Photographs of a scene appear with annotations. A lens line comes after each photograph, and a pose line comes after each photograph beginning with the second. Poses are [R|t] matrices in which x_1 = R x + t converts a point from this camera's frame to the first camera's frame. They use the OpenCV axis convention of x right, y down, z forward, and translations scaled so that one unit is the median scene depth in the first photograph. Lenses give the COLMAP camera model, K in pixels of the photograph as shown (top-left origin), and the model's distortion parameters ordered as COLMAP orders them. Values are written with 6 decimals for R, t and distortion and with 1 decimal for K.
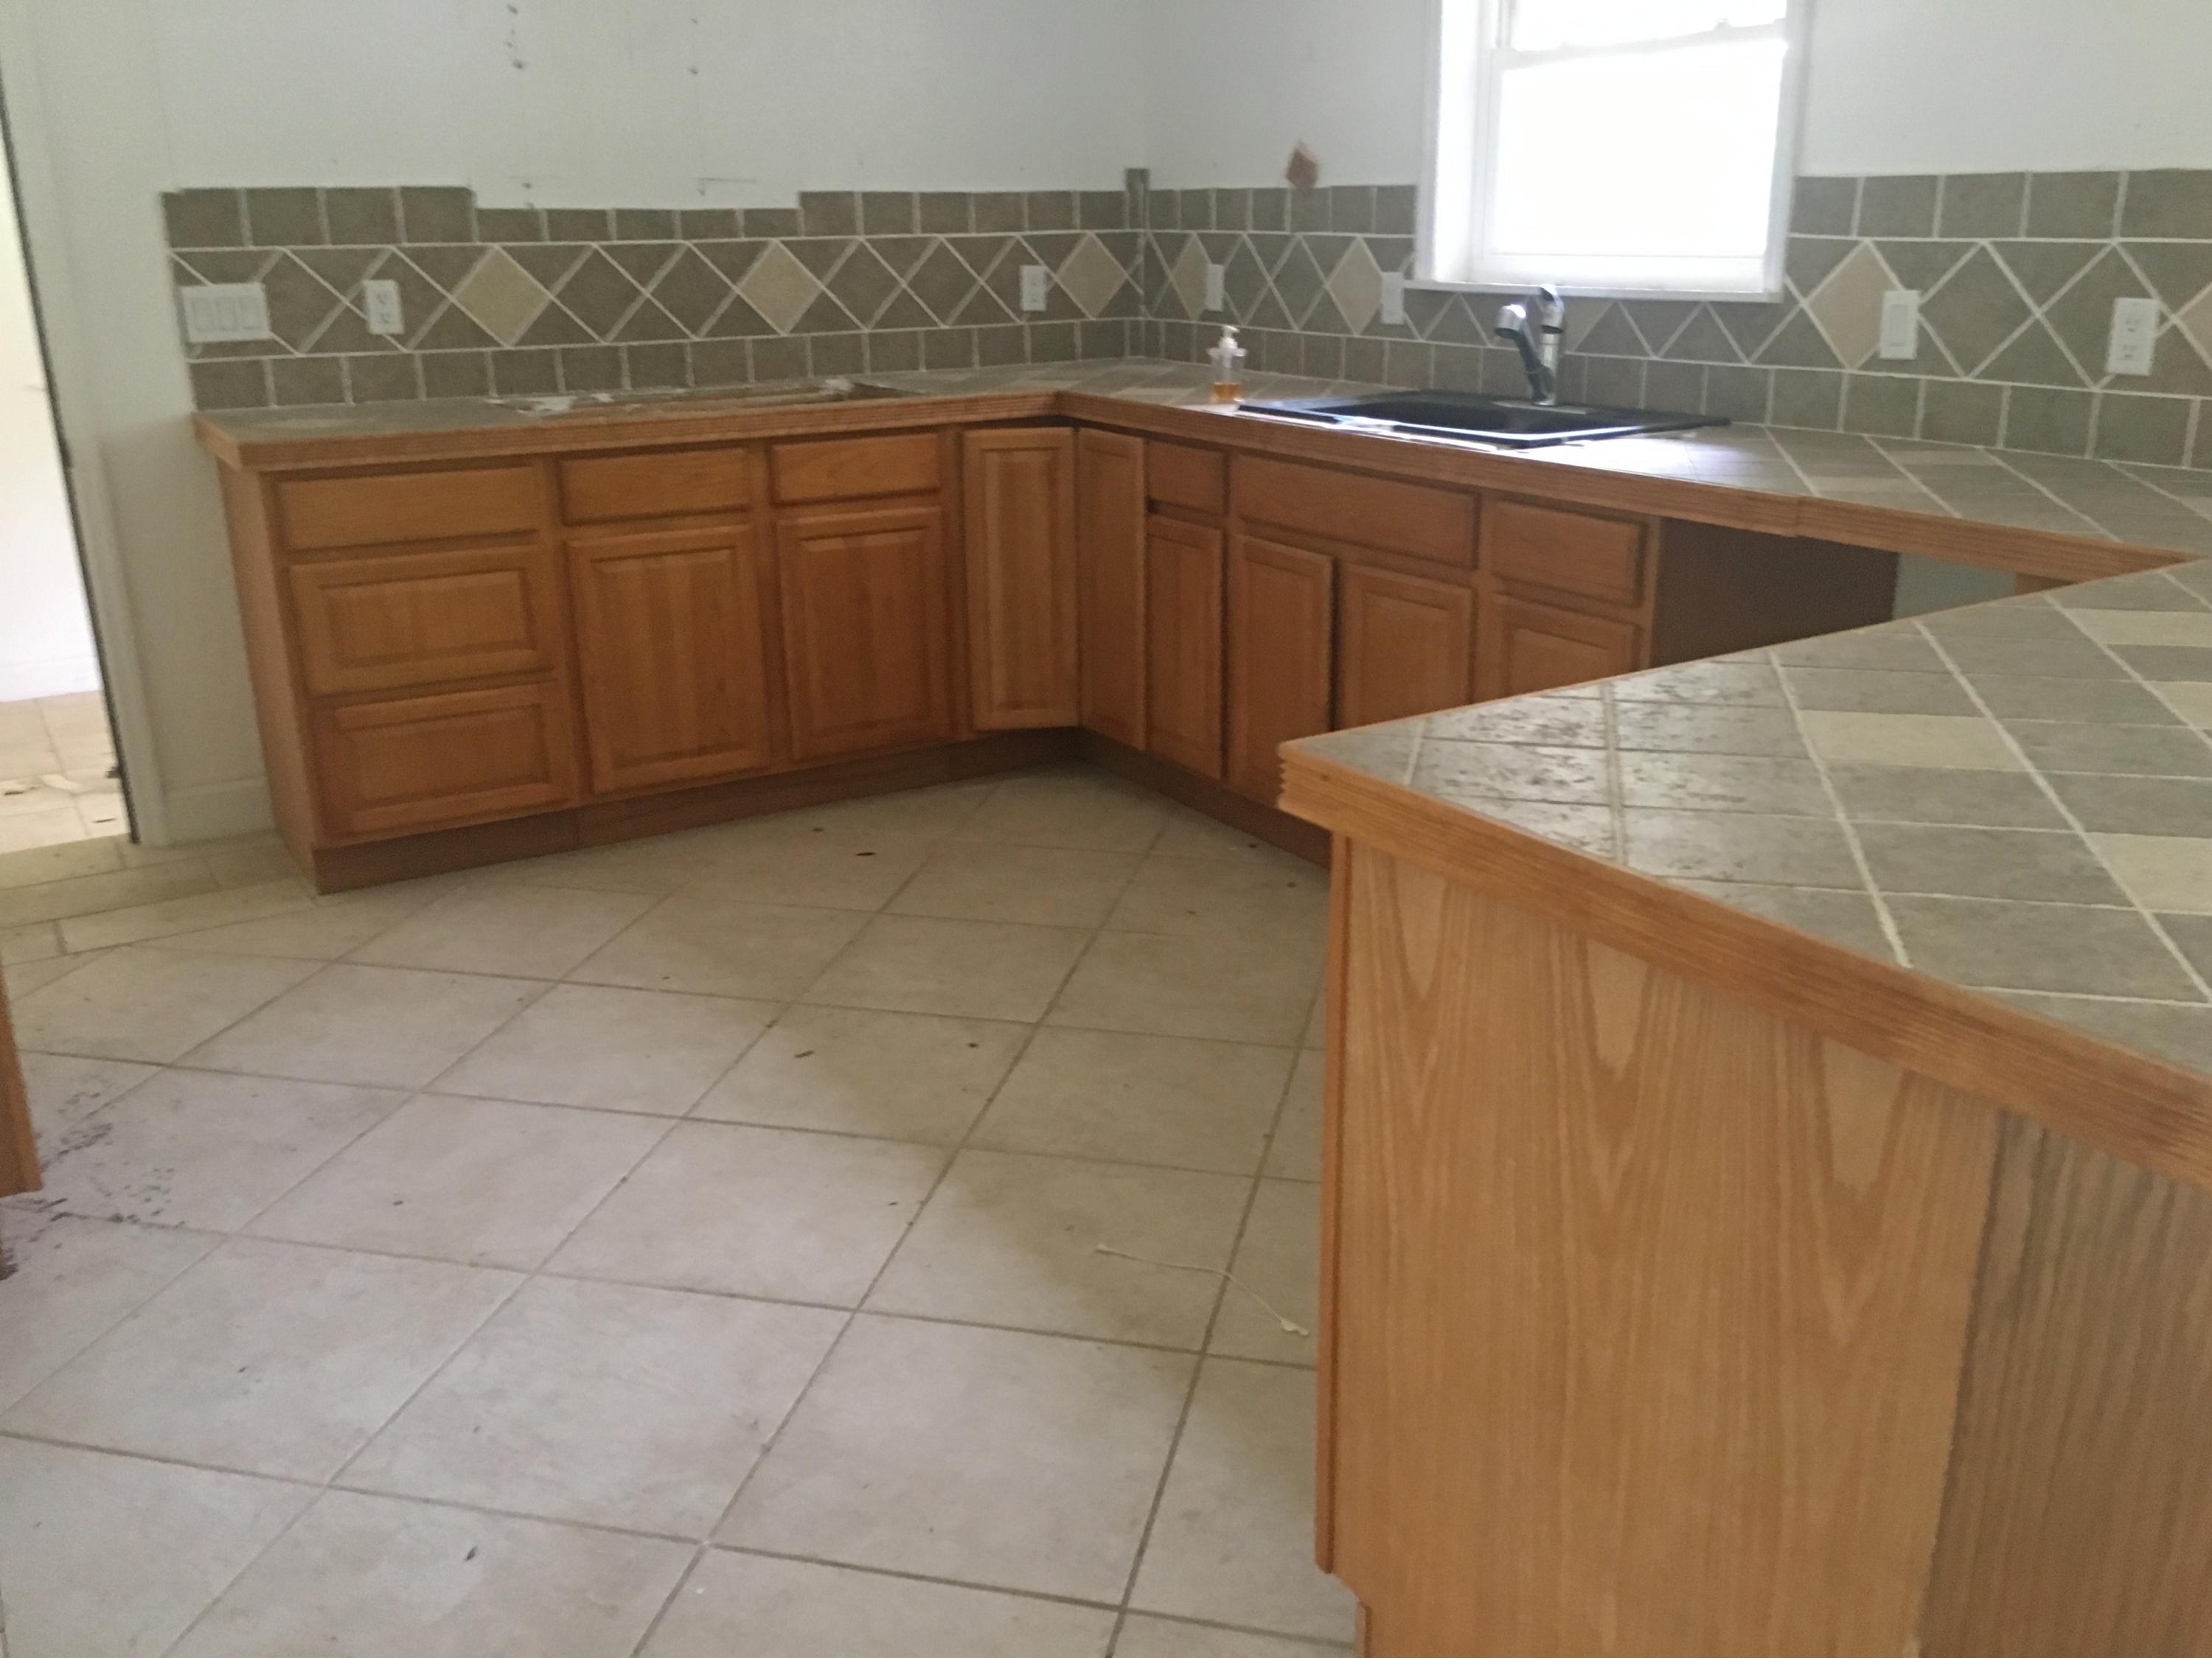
lens RADIAL K [[1922.4, 0, 1106.0], [0, 1922.4, 829.0], [0, 0, 1]] dist [0.093211, -0.150786]
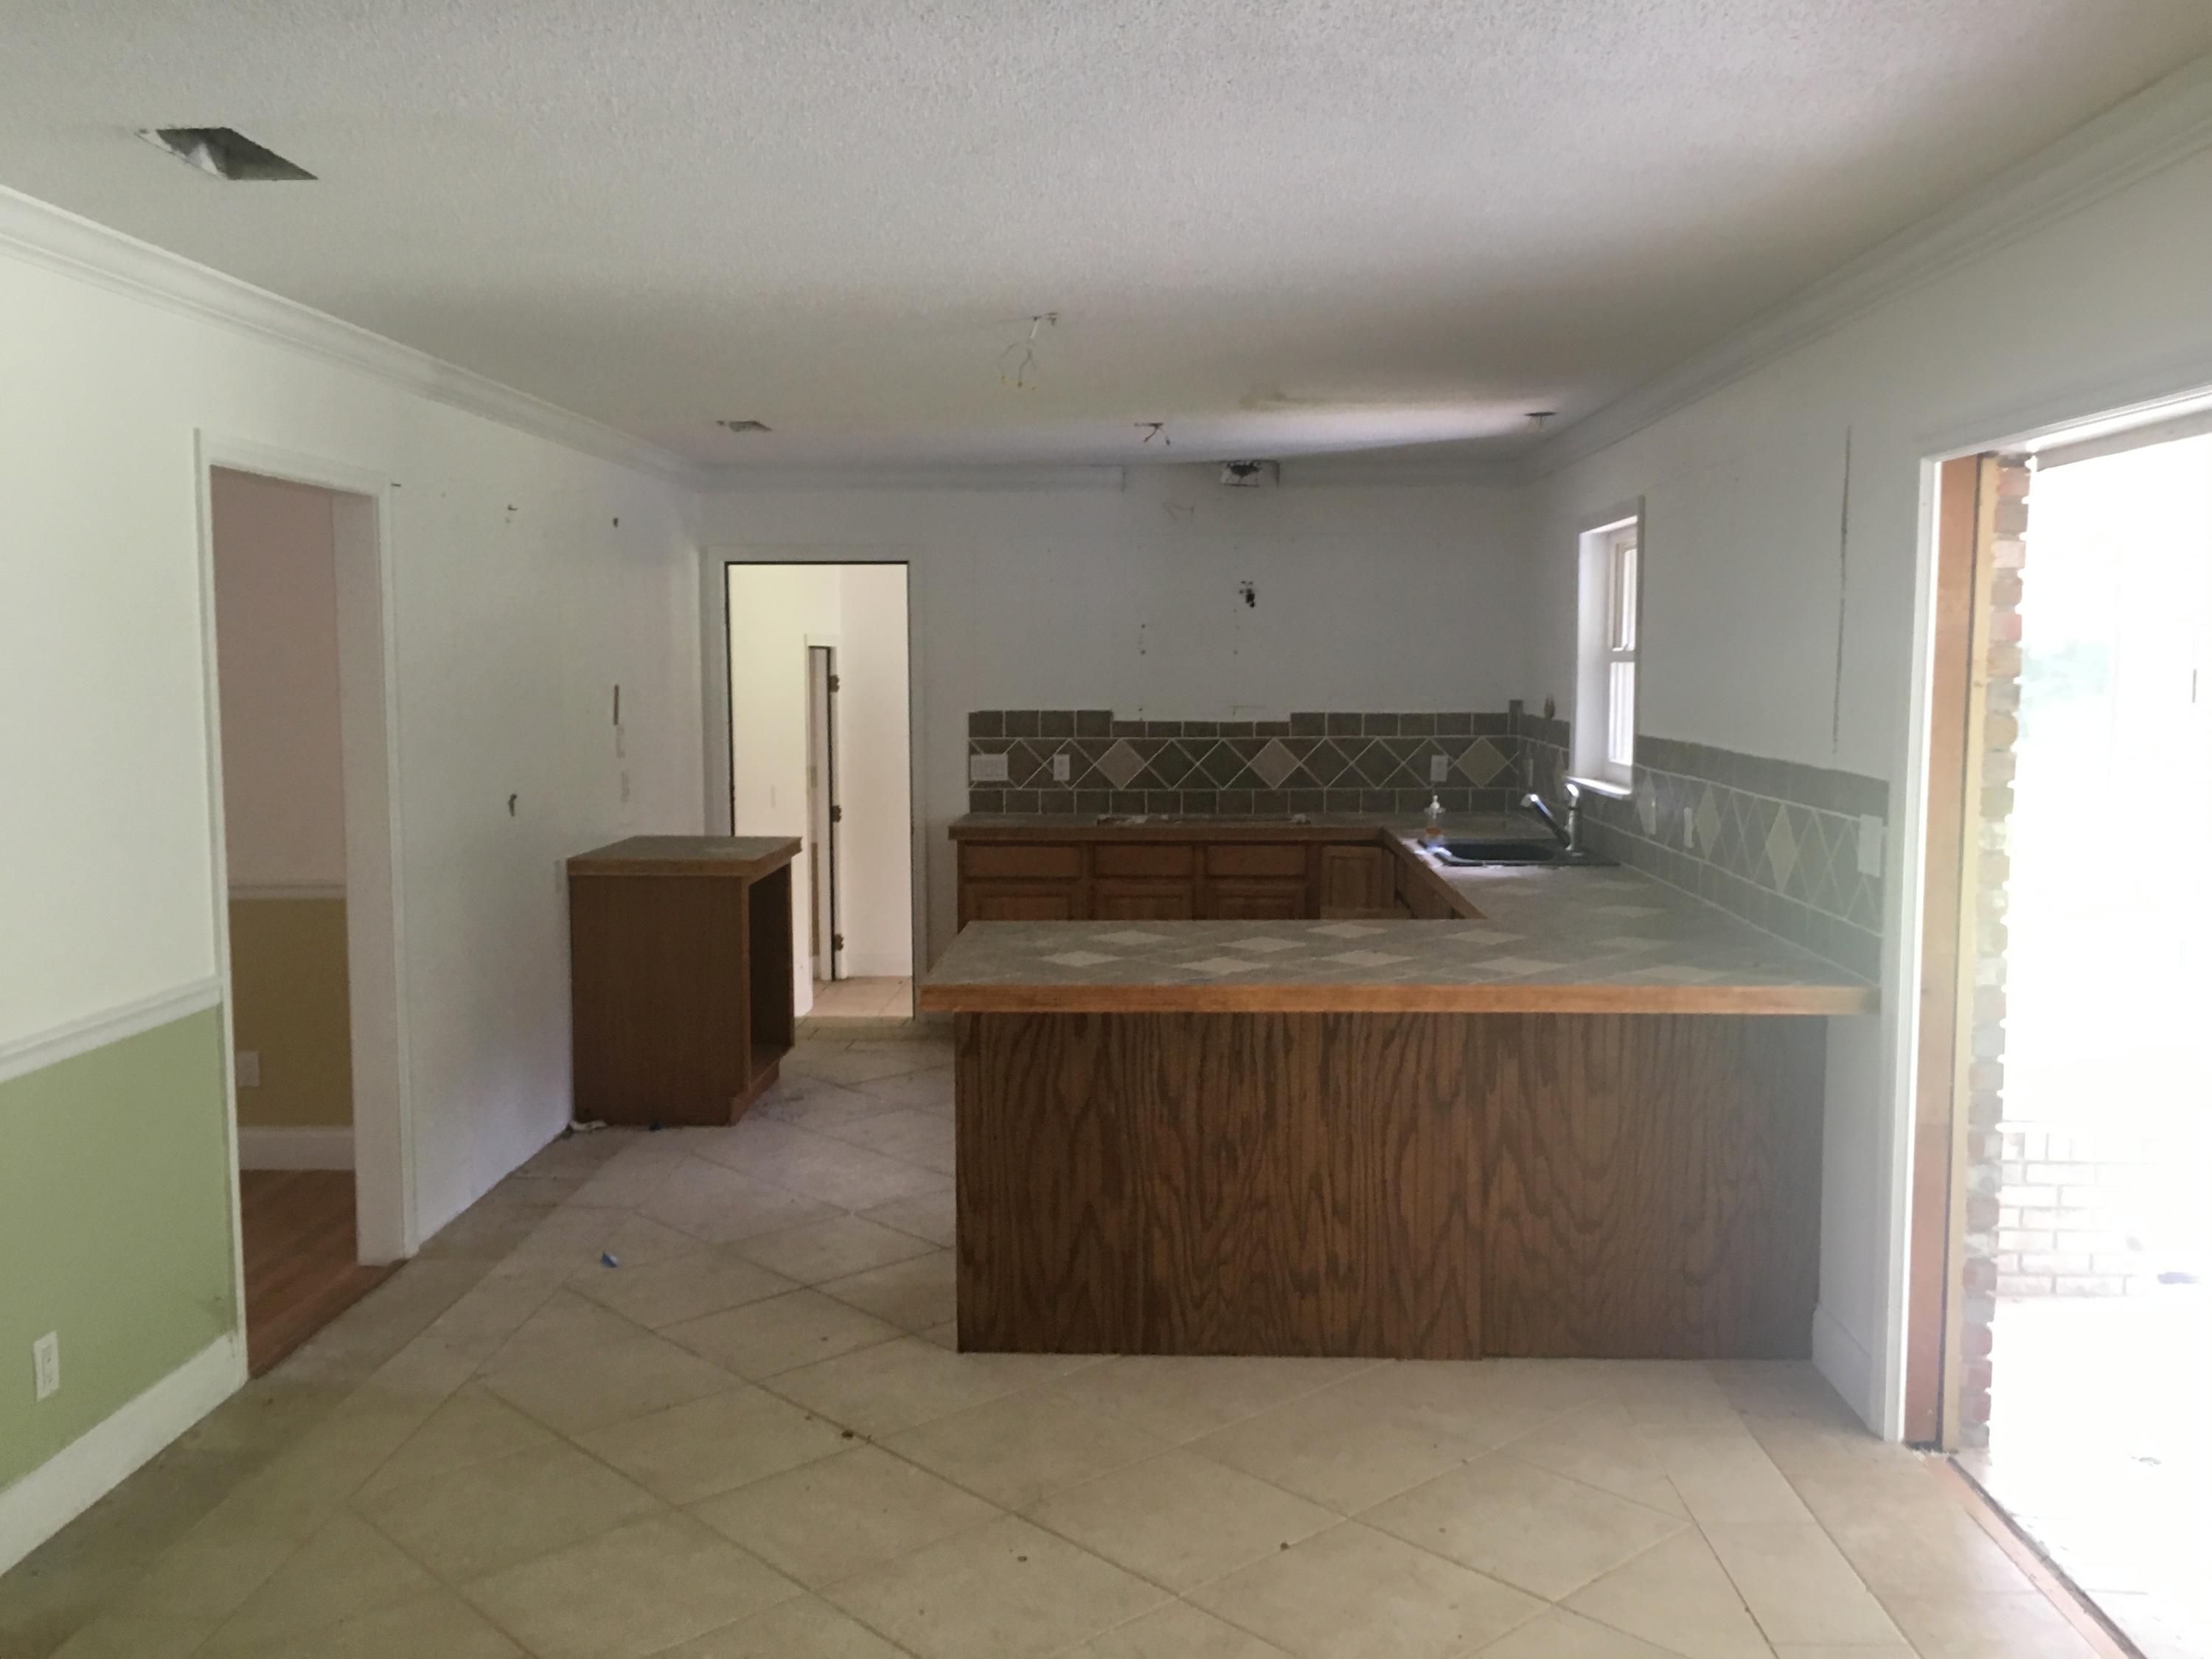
lens RADIAL K [[1885.2, 0, 1106.0], [0, 1885.2, 829.5], [0, 0, 1]] dist [0.062764, -0.133925]
pose [[0.830584, 0.060025, -0.553649, 0.724253], [-0.178839, 0.970266, -0.163100, 0.098693], [0.527396, 0.234482, 0.816622, -0.528874]]
